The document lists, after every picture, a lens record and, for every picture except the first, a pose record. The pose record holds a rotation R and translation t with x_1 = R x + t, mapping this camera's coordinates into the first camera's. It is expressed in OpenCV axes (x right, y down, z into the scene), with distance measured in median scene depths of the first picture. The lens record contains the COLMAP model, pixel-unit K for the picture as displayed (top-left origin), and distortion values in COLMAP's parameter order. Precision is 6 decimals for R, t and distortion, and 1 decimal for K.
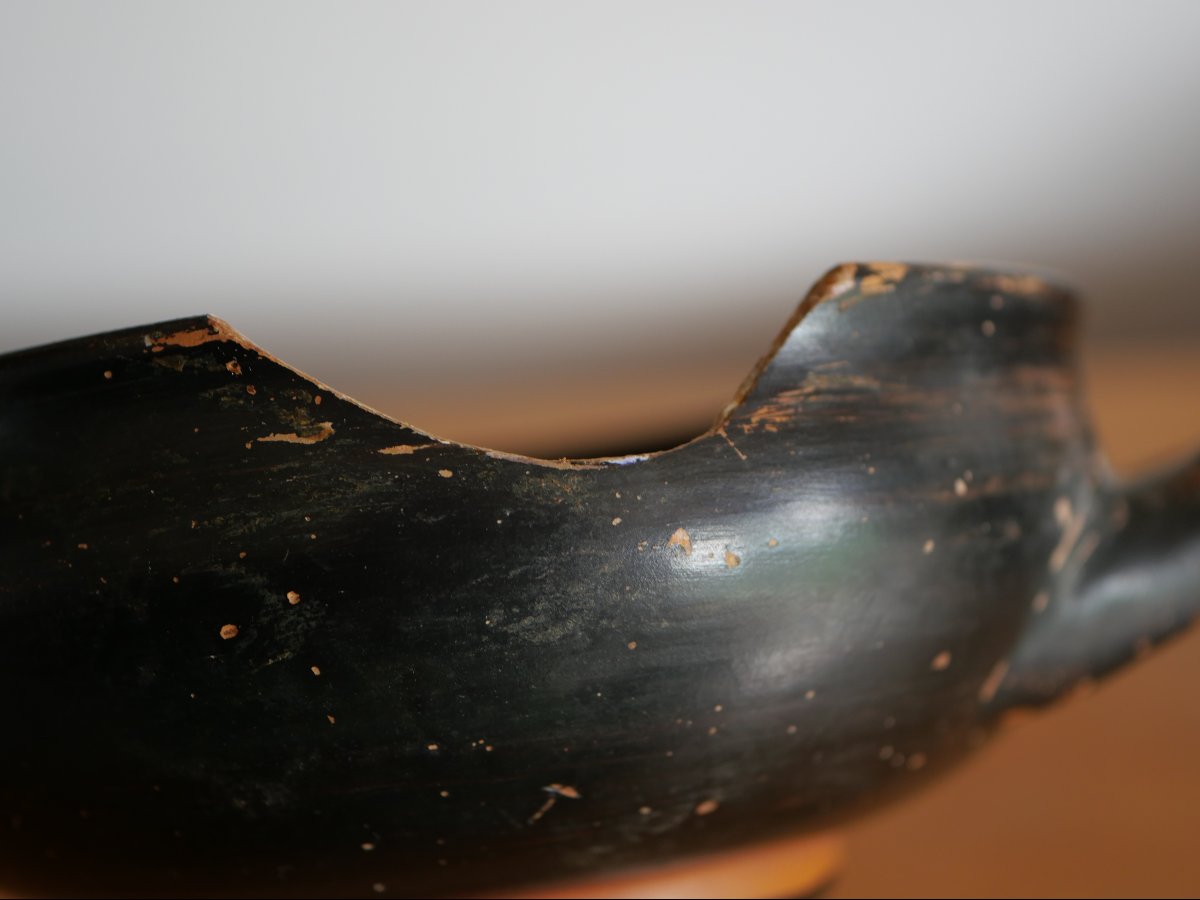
lens RADIAL K [[2318.5, 0, 599.3], [0, 2318.5, 451.0], [0, 0, 1]] dist [0.023840, 0.000000]
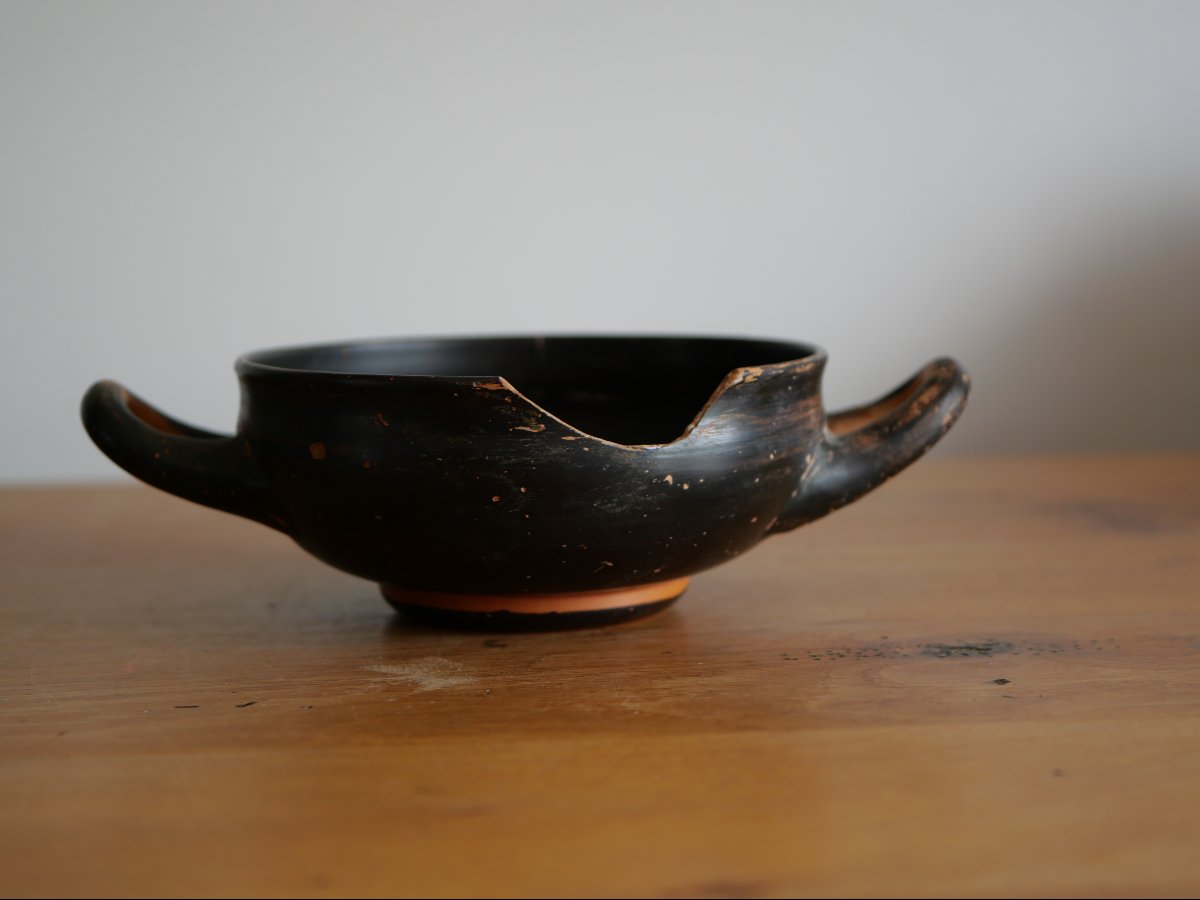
lens RADIAL K [[2318.5, 0, 602.7], [0, 2318.5, 453.6], [0, 0, 1]] dist [0.023840, 0.000000]
pose [[0.984333, 0.089330, 0.152012, -0.442768], [-0.118567, 0.973470, 0.195700, -0.497329], [-0.130498, -0.210657, 0.968811, -1.536951]]
